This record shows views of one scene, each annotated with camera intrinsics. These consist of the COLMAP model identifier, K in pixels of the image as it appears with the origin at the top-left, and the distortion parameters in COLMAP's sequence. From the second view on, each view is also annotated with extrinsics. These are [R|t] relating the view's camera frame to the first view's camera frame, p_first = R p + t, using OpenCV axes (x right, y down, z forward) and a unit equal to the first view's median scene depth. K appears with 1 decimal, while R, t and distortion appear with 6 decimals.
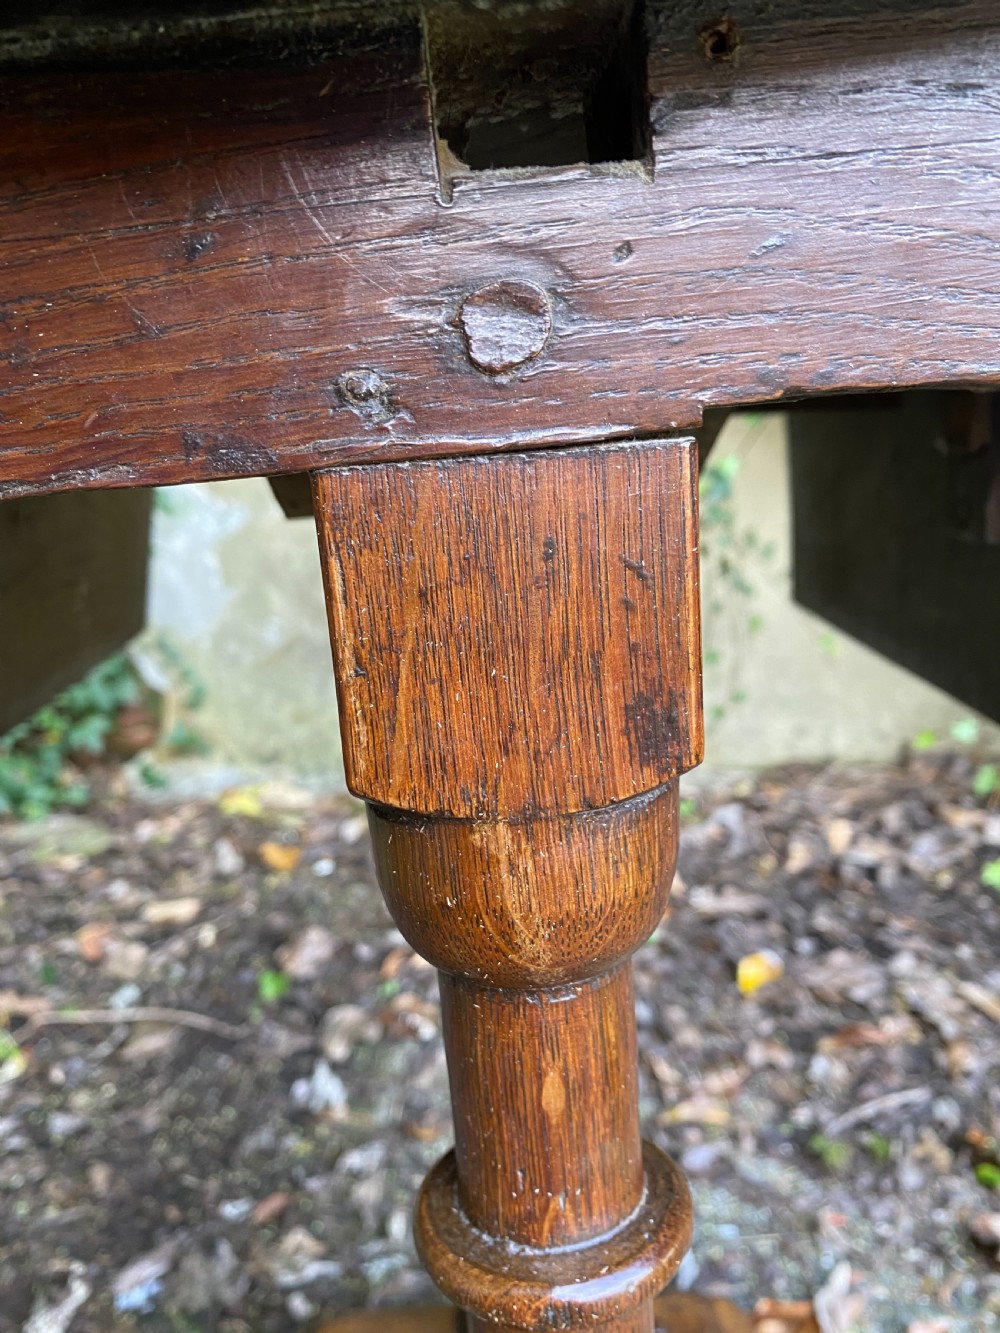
lens RADIAL K [[1077.7, 0, 502.2], [0, 1077.7, 666.4], [0, 0, 1]] dist [-0.000395, -0.000982]
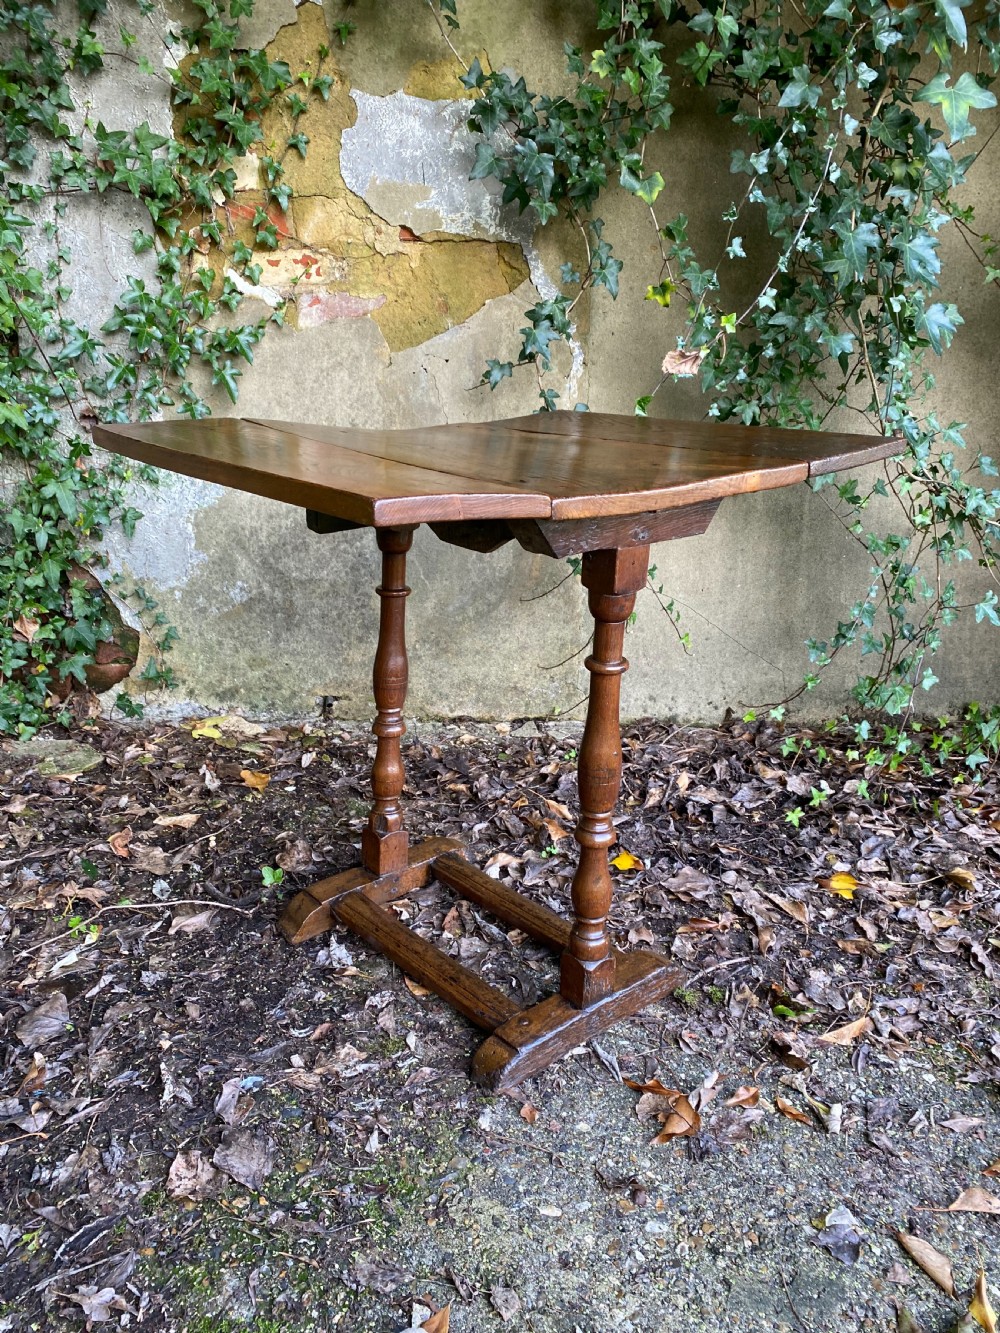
lens RADIAL K [[1028.6, 0, 491.2], [0, 1028.6, 671.5], [0, 0, 1]] dist [0.009122, -0.003147]
pose [[0.984741, 0.056429, 0.164626, -0.185491], [-0.070936, 0.993970, 0.083617, -0.091552], [-0.158915, -0.094019, 0.982805, -0.283876]]
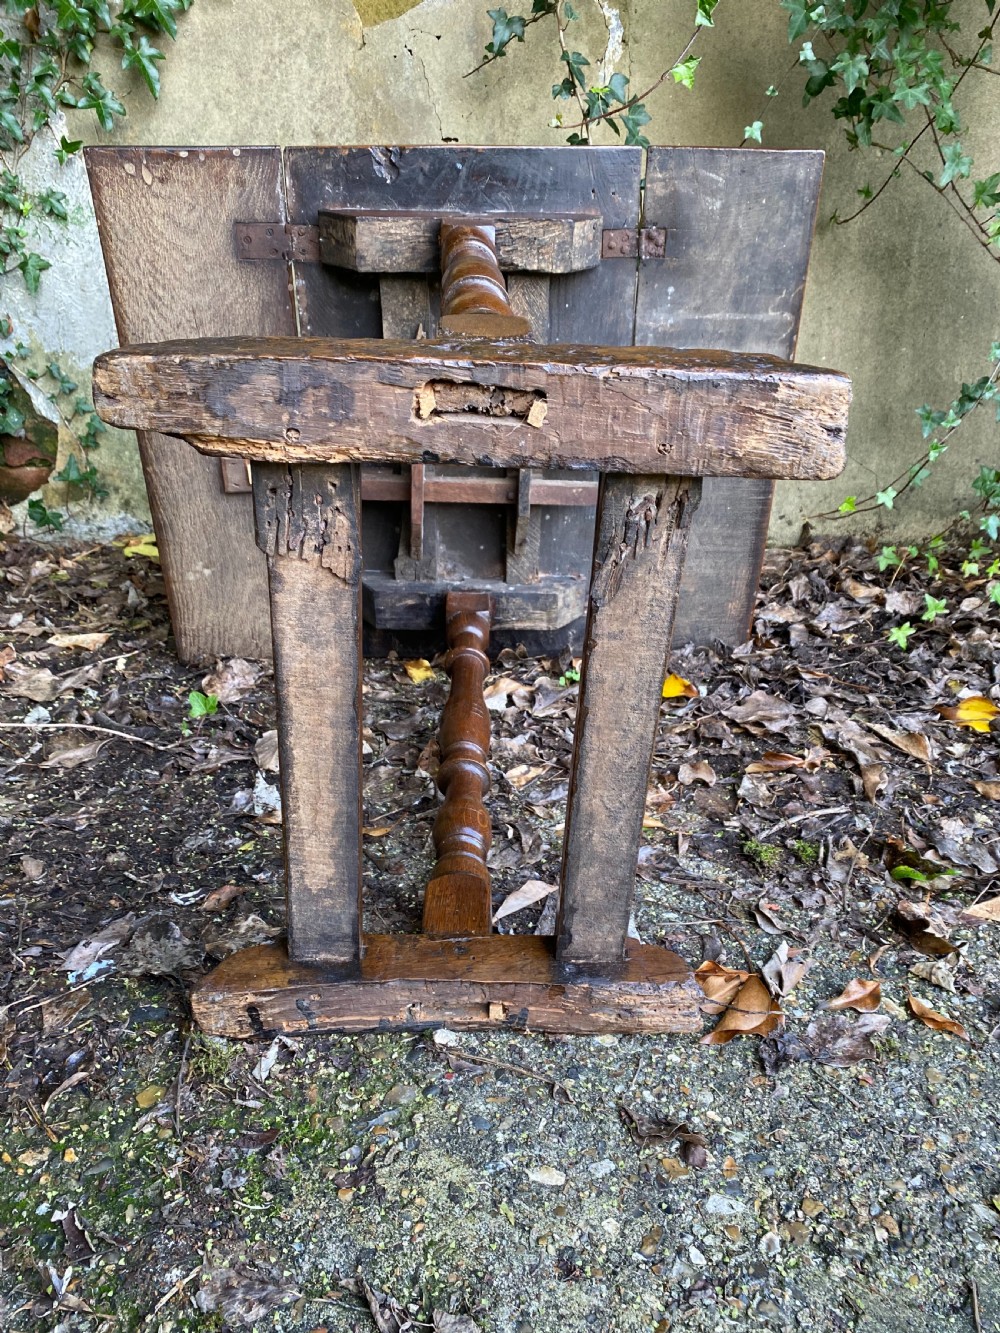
lens RADIAL K [[1032.0, 0, 511.3], [0, 1032.0, 675.3], [0, 0, 1]] dist [0.002783, -0.001295]
pose [[0.988082, 0.042419, 0.147969, -0.074323], [-0.067627, 0.983166, 0.169741, 0.092105], [-0.138278, -0.177725, 0.974317, 0.055478]]
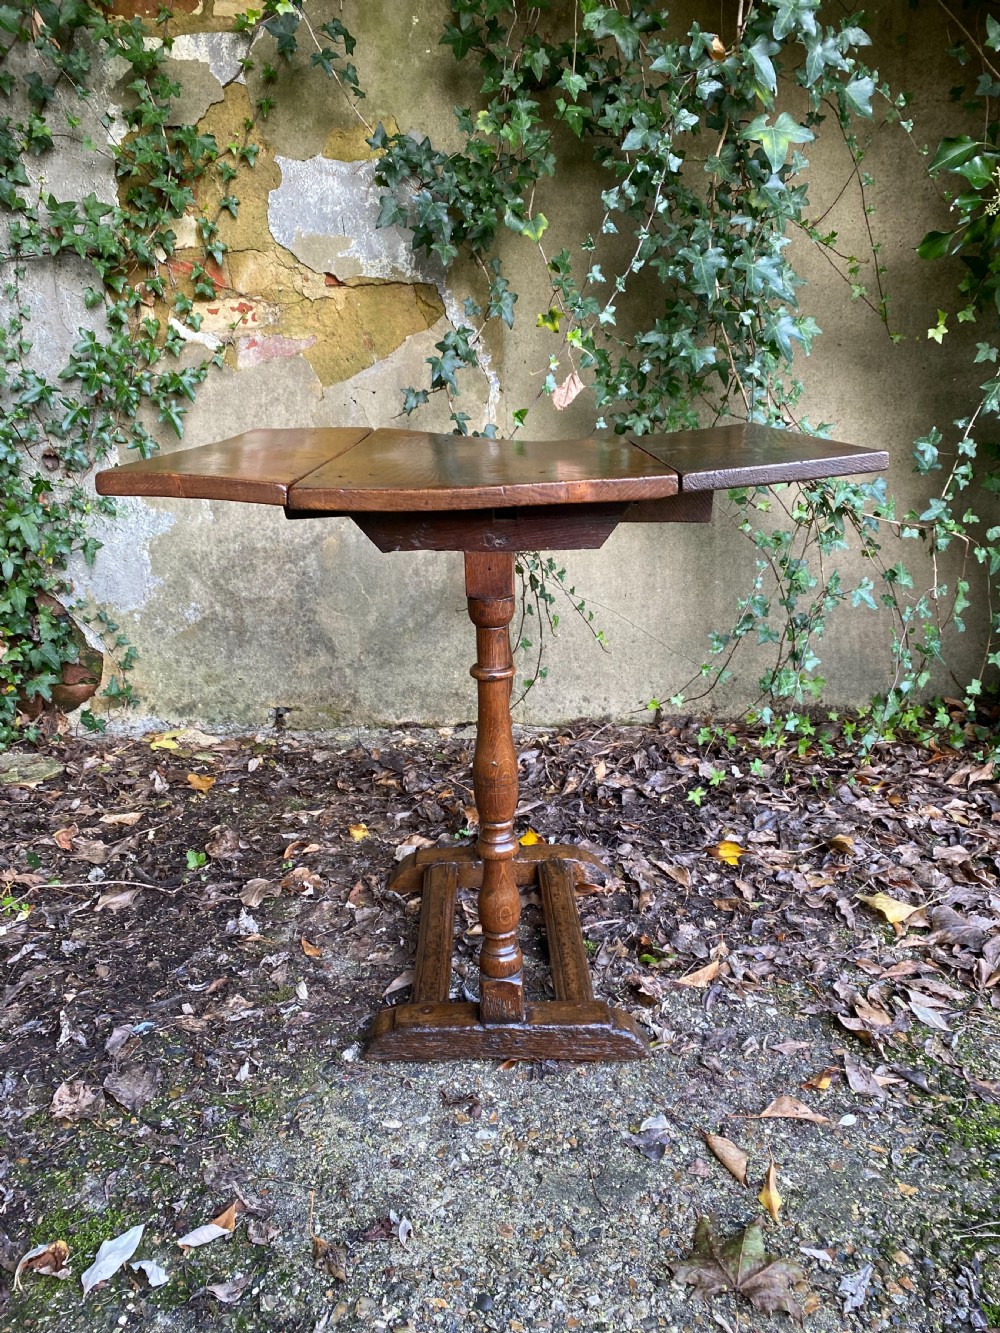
lens RADIAL K [[1027.8, 0, 504.1], [0, 1027.8, 655.1], [0, 0, 1]] dist [0.007767, -0.000839]
pose [[0.990562, 0.031915, 0.133300, -0.007988], [-0.035089, 0.999152, 0.021533, -0.030375], [-0.132500, -0.026007, 0.990842, -0.429279]]
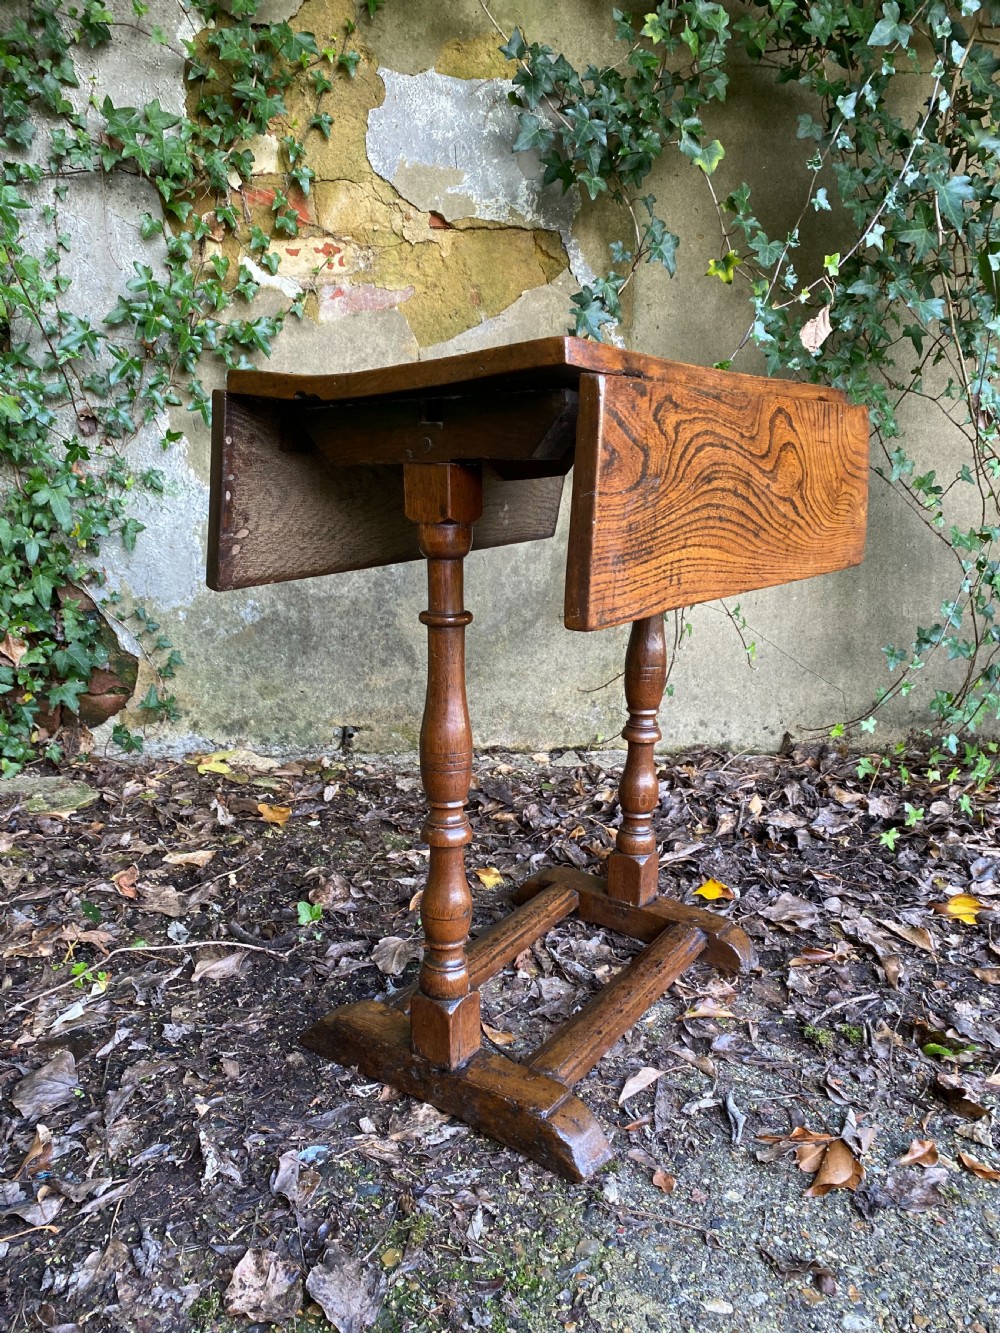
lens RADIAL K [[1029.1, 0, 496.0], [0, 1029.1, 672.6], [0, 0, 1]] dist [0.006124, -0.001073]
pose [[0.979067, 0.054494, 0.196106, -0.264619], [-0.056482, 0.998393, 0.004557, 0.018987], [-0.195542, -0.015538, 0.980572, -0.110454]]
